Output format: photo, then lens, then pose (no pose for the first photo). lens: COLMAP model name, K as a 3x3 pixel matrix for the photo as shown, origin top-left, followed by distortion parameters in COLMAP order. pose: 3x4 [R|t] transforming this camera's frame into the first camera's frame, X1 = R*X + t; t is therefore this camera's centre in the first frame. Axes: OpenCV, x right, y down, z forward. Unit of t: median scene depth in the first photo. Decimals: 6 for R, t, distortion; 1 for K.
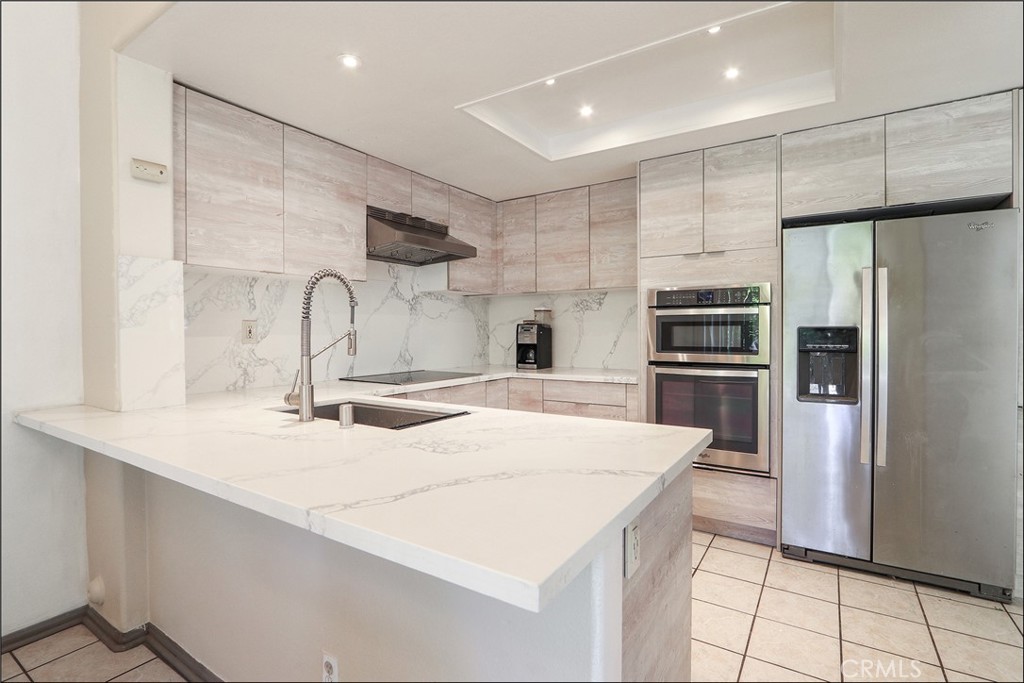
lens RADIAL K [[489.8, 0, 504.6], [0, 489.8, 335.7], [0, 0, 1]] dist [-0.019931, 0.003902]
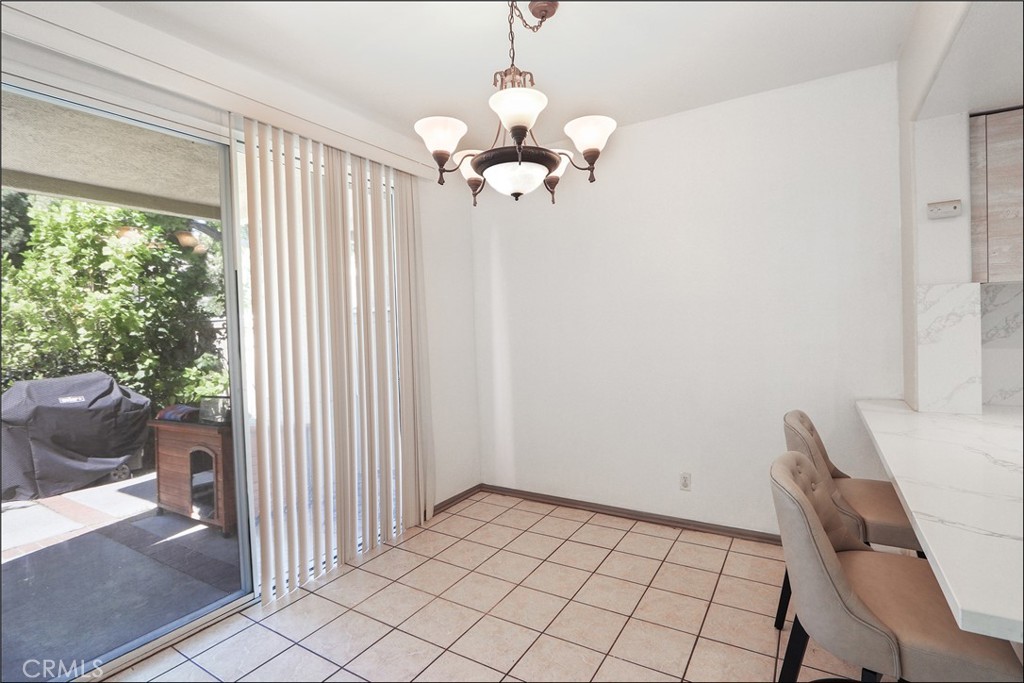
lens RADIAL K [[489.8, 0, 511.7], [0, 489.8, 337.5], [0, 0, 1]] dist [-0.019931, 0.003902]
pose [[0.032082, 0.028147, -0.999089, 0.286883], [0.020683, 0.999371, 0.028819, -0.063399], [0.999271, -0.021589, 0.031480, -0.056303]]
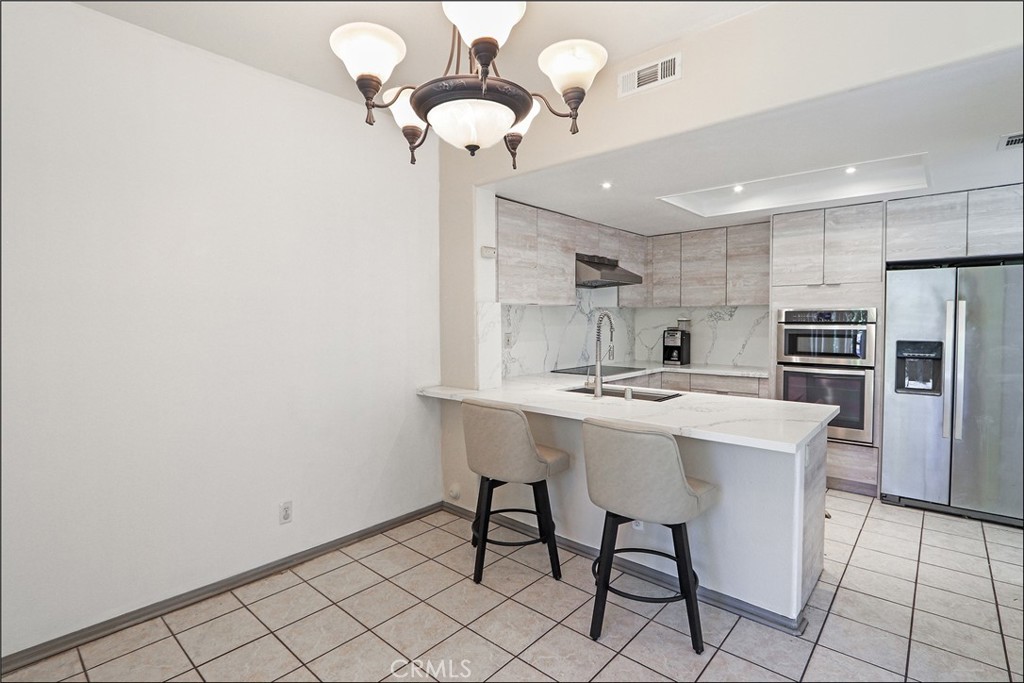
lens RADIAL K [[489.8, 0, 506.4], [0, 489.8, 336.2], [0, 0, 1]] dist [-0.019931, 0.003902]
pose [[0.989015, 0.005864, -0.147697, -0.296508], [-0.002338, 0.999708, 0.024036, -0.058494], [0.147795, -0.023427, 0.988741, -0.532868]]
